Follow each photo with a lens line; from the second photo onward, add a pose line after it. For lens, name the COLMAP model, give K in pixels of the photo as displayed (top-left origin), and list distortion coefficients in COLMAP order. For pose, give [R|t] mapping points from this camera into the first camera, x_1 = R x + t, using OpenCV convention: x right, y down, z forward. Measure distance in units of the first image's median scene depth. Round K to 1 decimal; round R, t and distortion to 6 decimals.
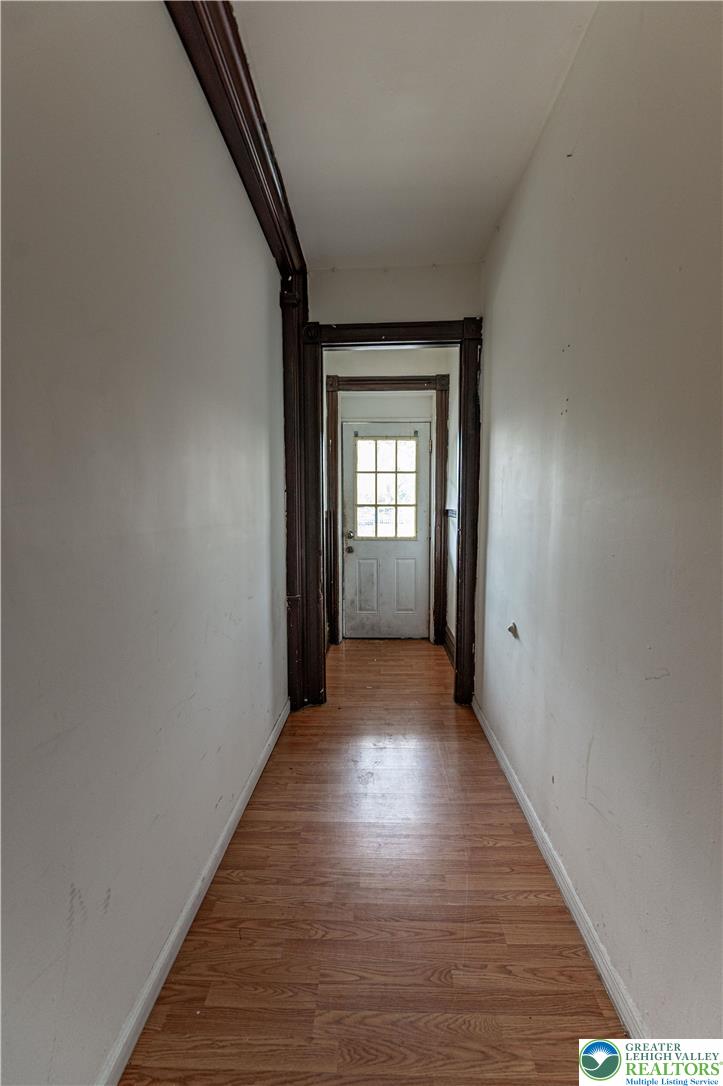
lens RADIAL K [[490.7, 0, 361.5], [0, 490.7, 543.0], [0, 0, 1]] dist [-0.000419, -0.000359]
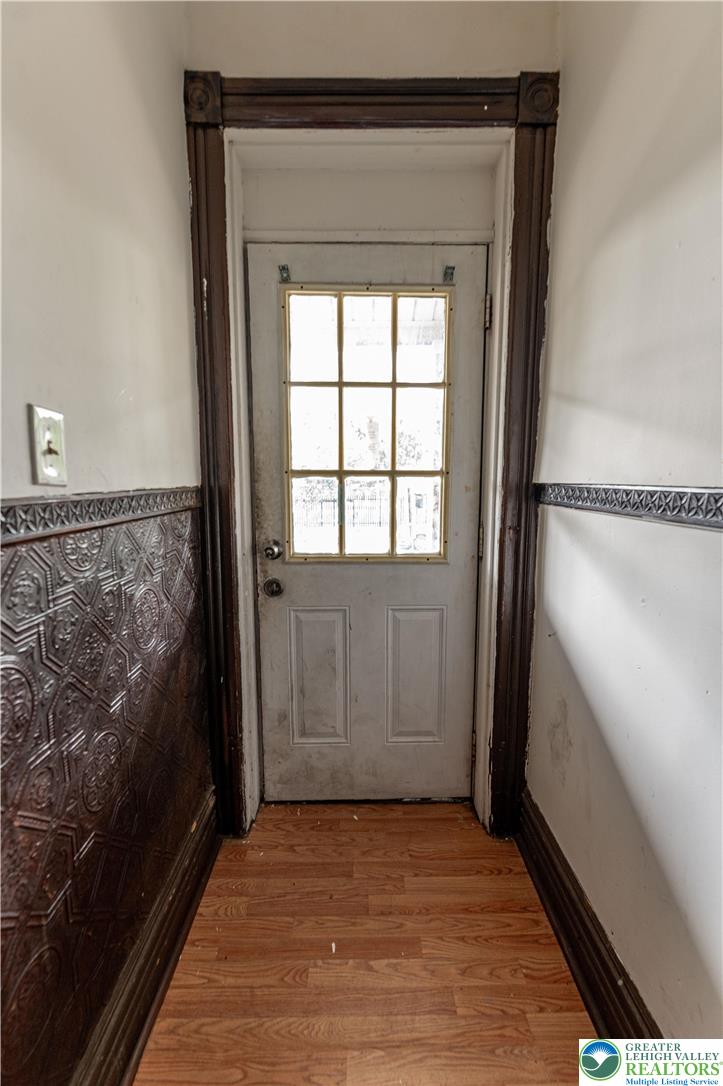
lens RADIAL K [[490.7, 0, 361.5], [0, 490.7, 543.0], [0, 0, 1]] dist [-0.000419, -0.000359]
pose [[0.999220, -0.002273, 0.039421, 0.030607], [0.000361, 0.998826, 0.048448, -0.040426], [-0.039485, -0.048396, 0.998047, 0.614013]]
